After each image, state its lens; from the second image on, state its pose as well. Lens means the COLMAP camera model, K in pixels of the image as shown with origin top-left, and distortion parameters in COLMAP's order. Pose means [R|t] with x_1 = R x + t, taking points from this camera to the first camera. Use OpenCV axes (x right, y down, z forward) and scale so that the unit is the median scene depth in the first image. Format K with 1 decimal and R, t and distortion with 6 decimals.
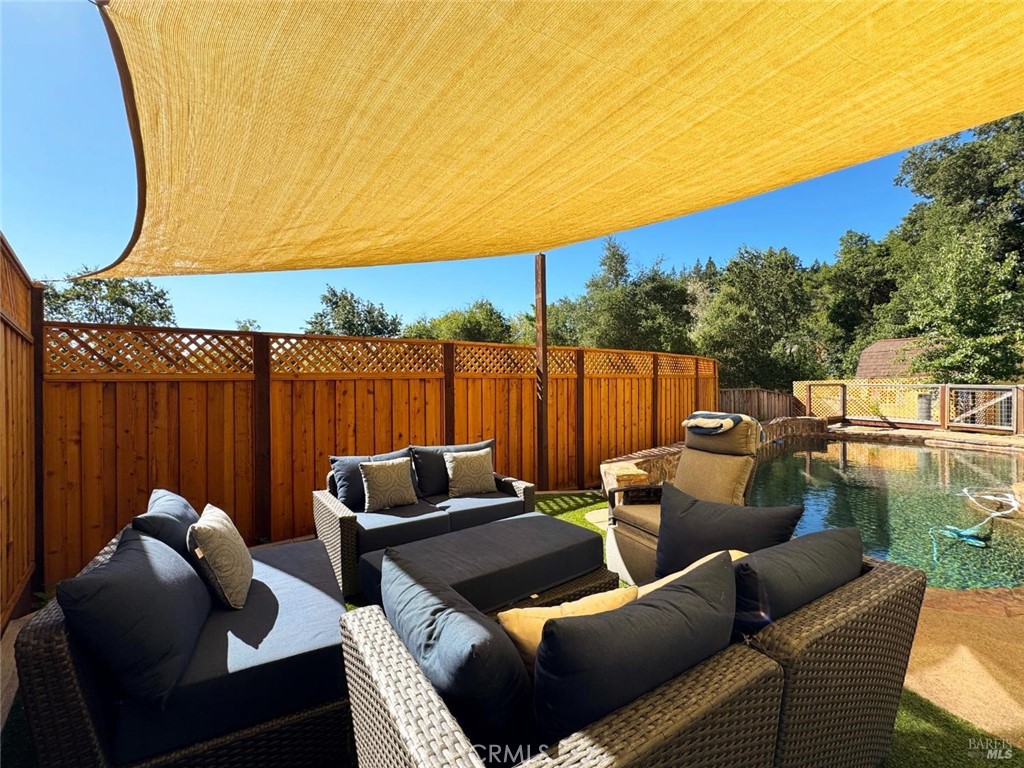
lens RADIAL K [[461.9, 0, 512.0], [0, 461.9, 384.0], [0, 0, 1]] dist [-0.001833, -0.000196]
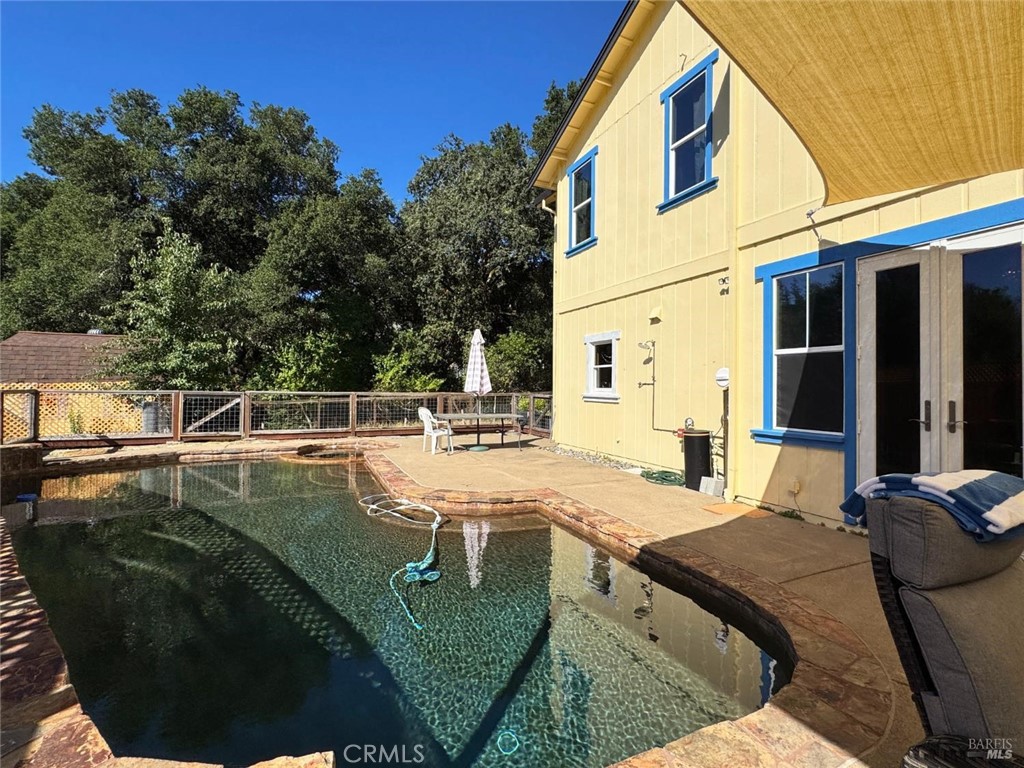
lens RADIAL K [[461.9, 0, 512.0], [0, 461.9, 384.0], [0, 0, 1]] dist [-0.001833, -0.000196]
pose [[-0.055840, 0.015042, 0.998326, 0.014109], [-0.001510, 0.999884, -0.015150, 0.000524], [-0.998439, -0.002354, -0.055811, 0.413197]]
